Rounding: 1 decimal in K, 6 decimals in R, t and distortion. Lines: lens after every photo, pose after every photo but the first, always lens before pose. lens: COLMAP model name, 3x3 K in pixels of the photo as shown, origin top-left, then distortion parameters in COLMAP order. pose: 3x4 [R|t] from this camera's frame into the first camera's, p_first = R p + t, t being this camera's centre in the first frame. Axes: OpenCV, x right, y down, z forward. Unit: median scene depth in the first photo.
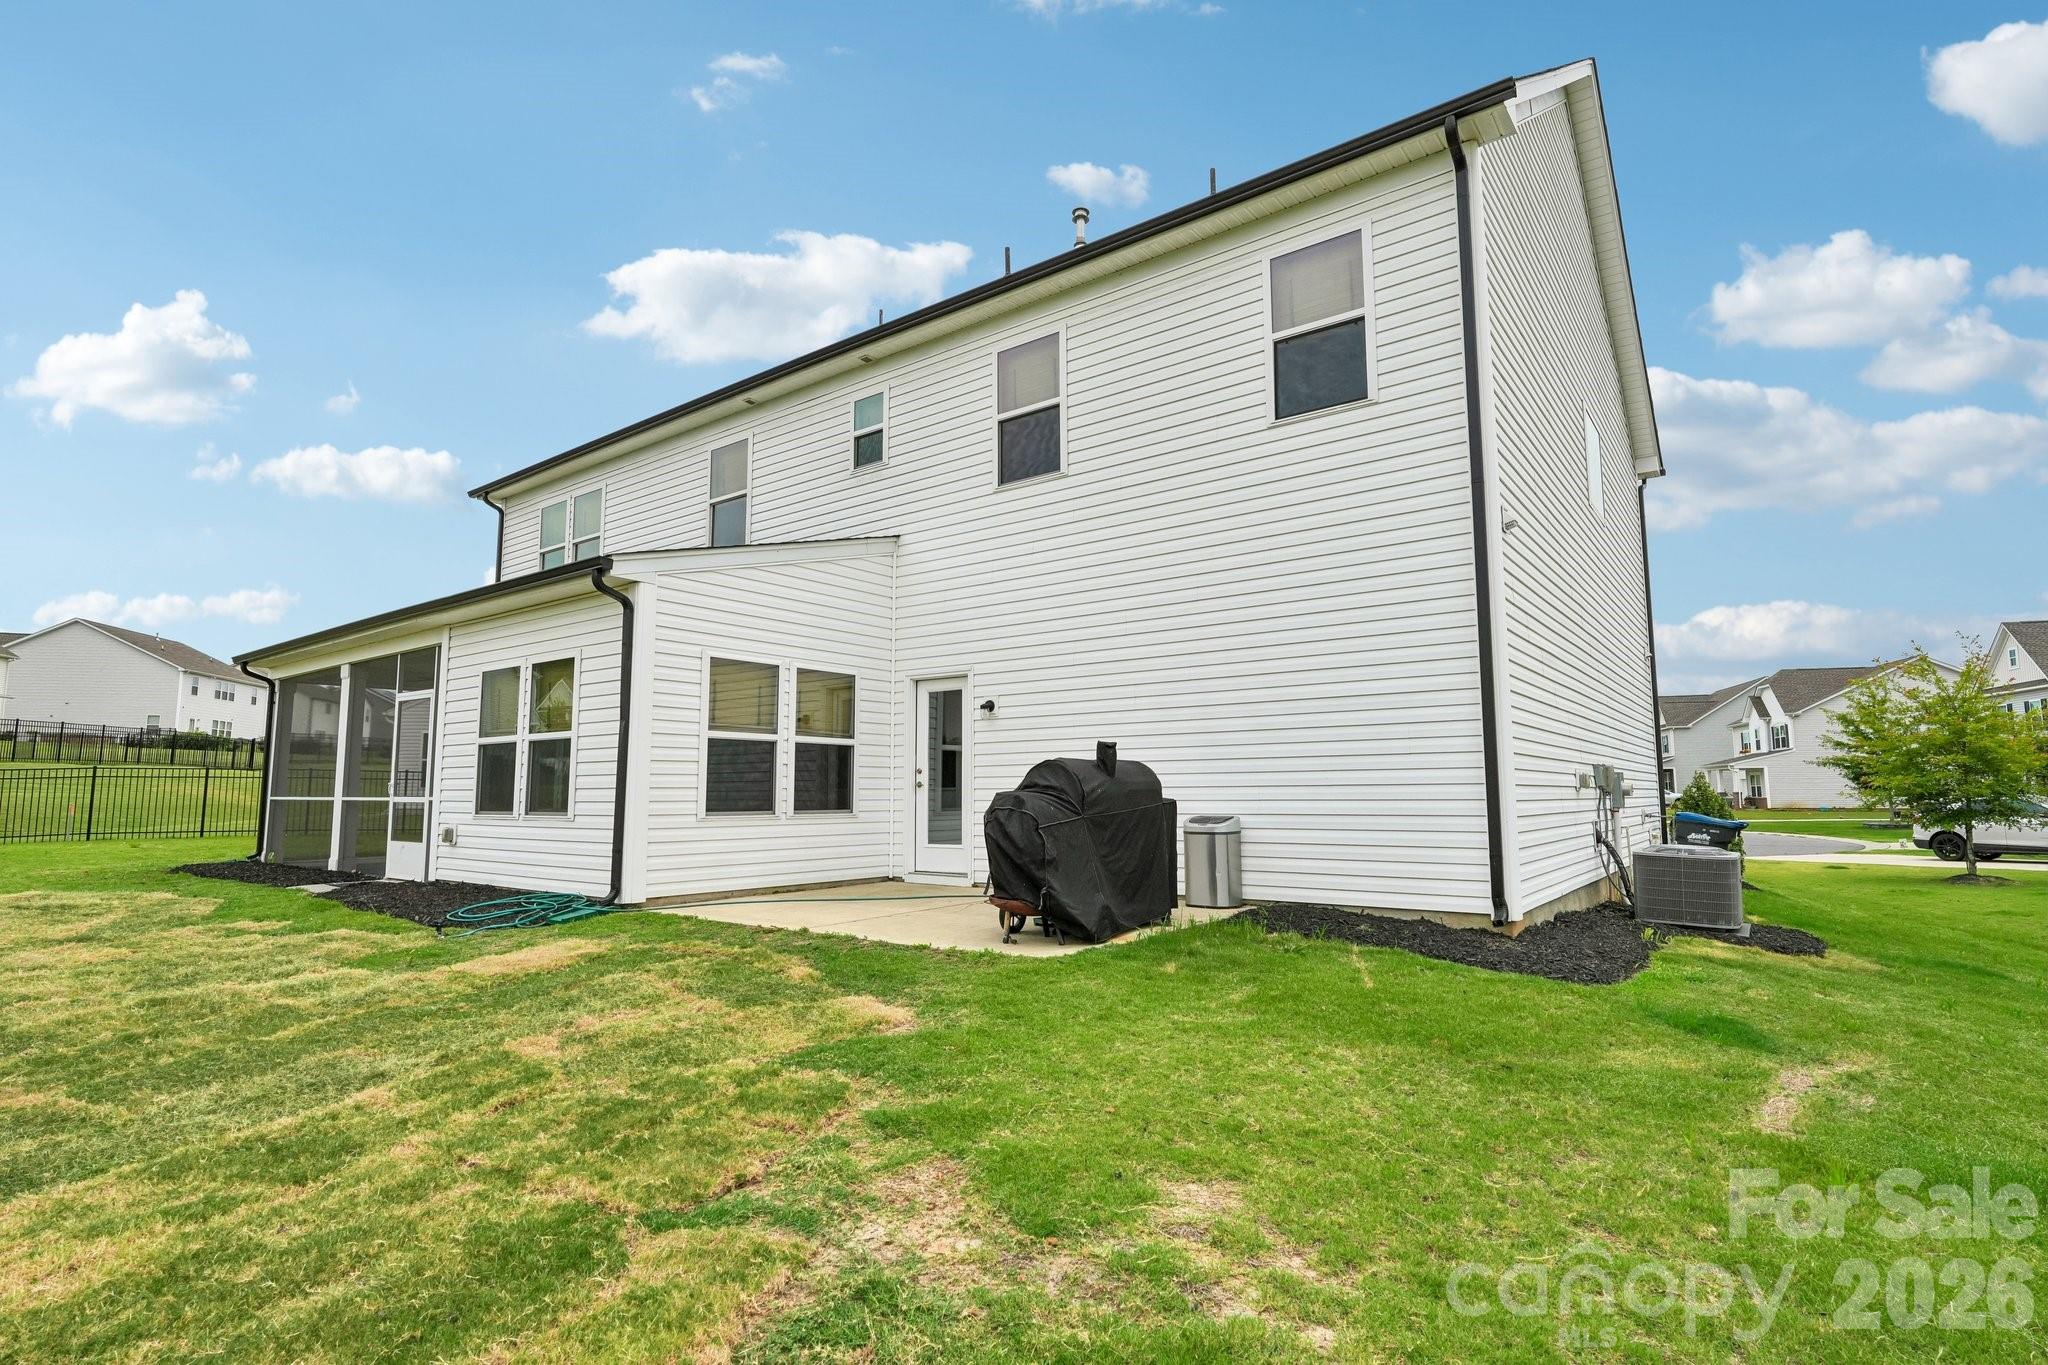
lens RADIAL K [[995.0, 0, 1017.0], [0, 995.0, 694.2], [0, 0, 1]] dist [0.002255, 0.000221]
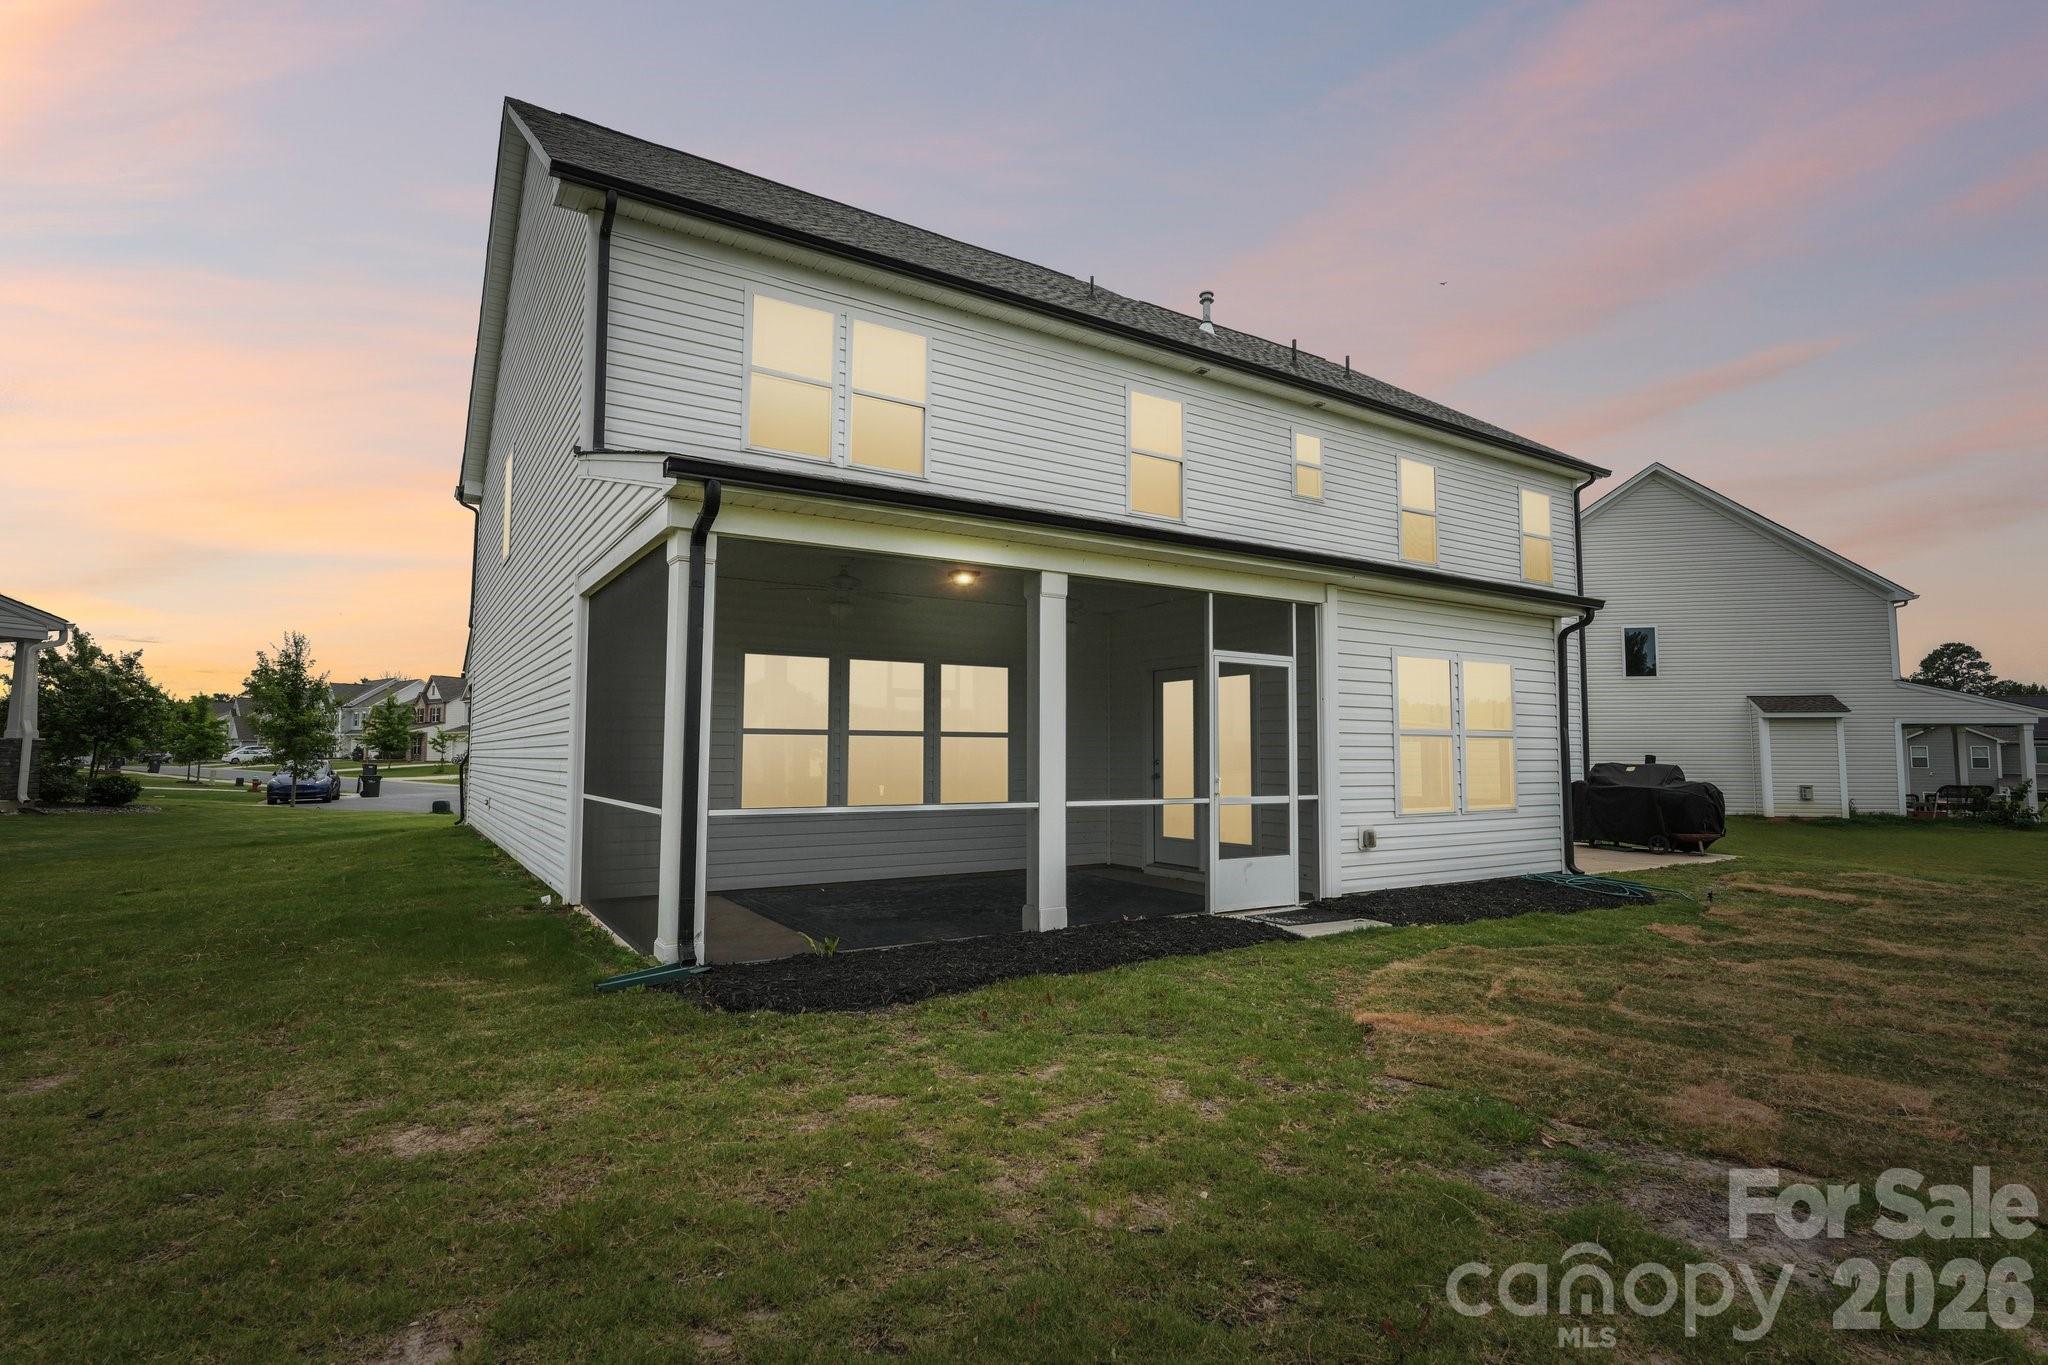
lens RADIAL K [[1004.2, 0, 1027.7], [0, 1004.2, 686.0], [0, 0, 1]] dist [0.002663, 0.000941]
pose [[0.333119, 0.062897, 0.940785, -1.482719], [-0.104140, 0.994122, -0.029589, 0.065903], [-0.937116, -0.088117, 0.337711, 0.987716]]
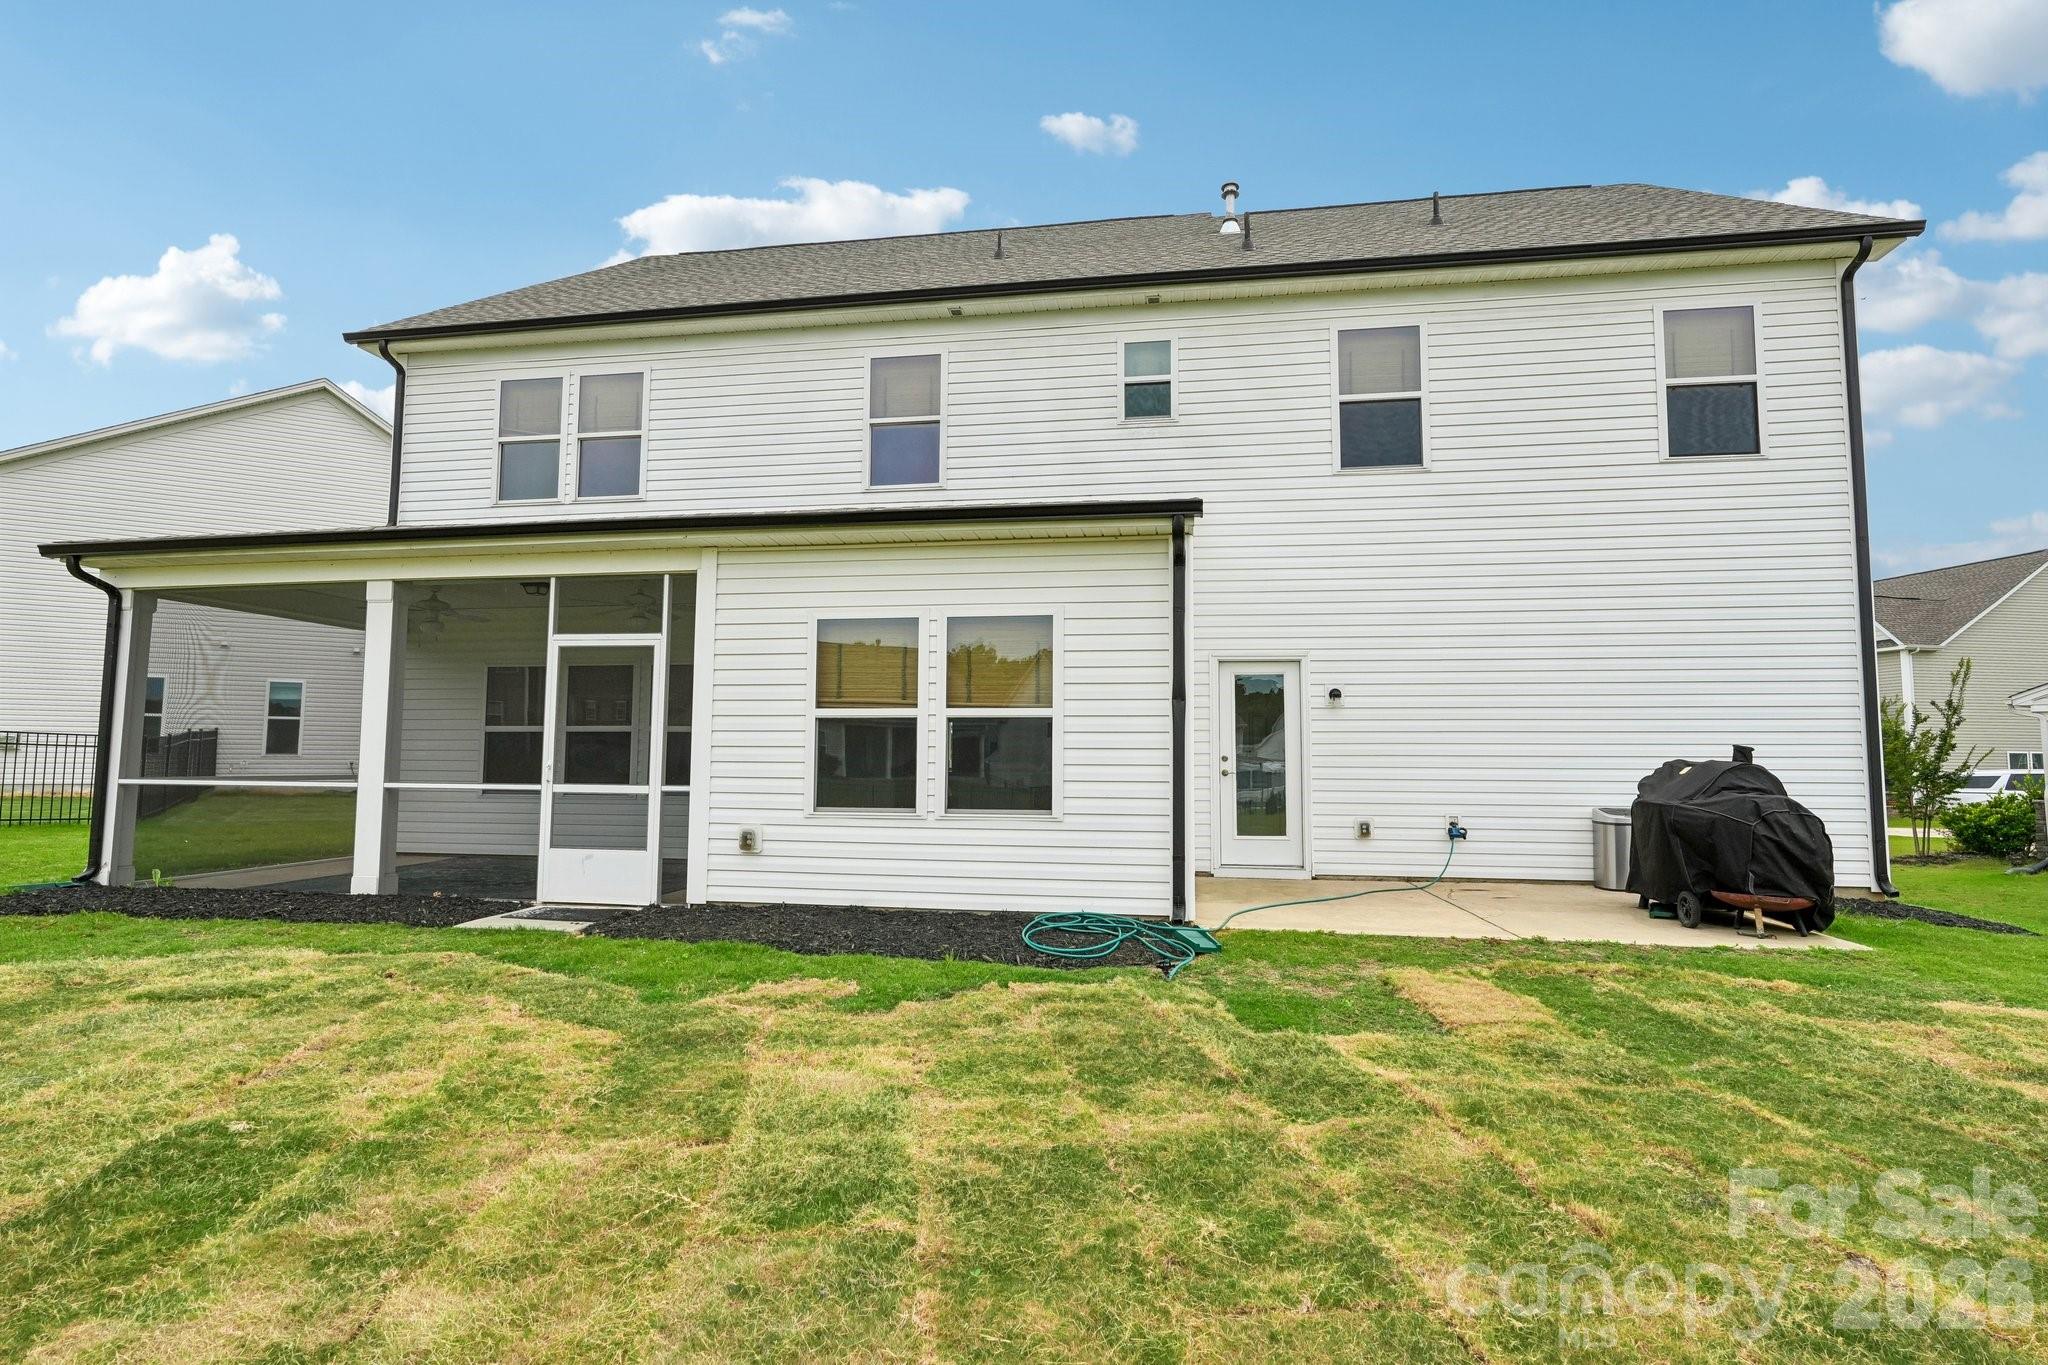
lens RADIAL K [[1004.2, 0, 1027.7], [0, 1004.2, 686.0], [0, 0, 1]] dist [0.002663, 0.000941]
pose [[0.884779, 0.044414, 0.463889, -0.732270], [-0.056439, 0.998333, 0.012064, 0.008707], [-0.462580, -0.036855, 0.885811, 0.260771]]
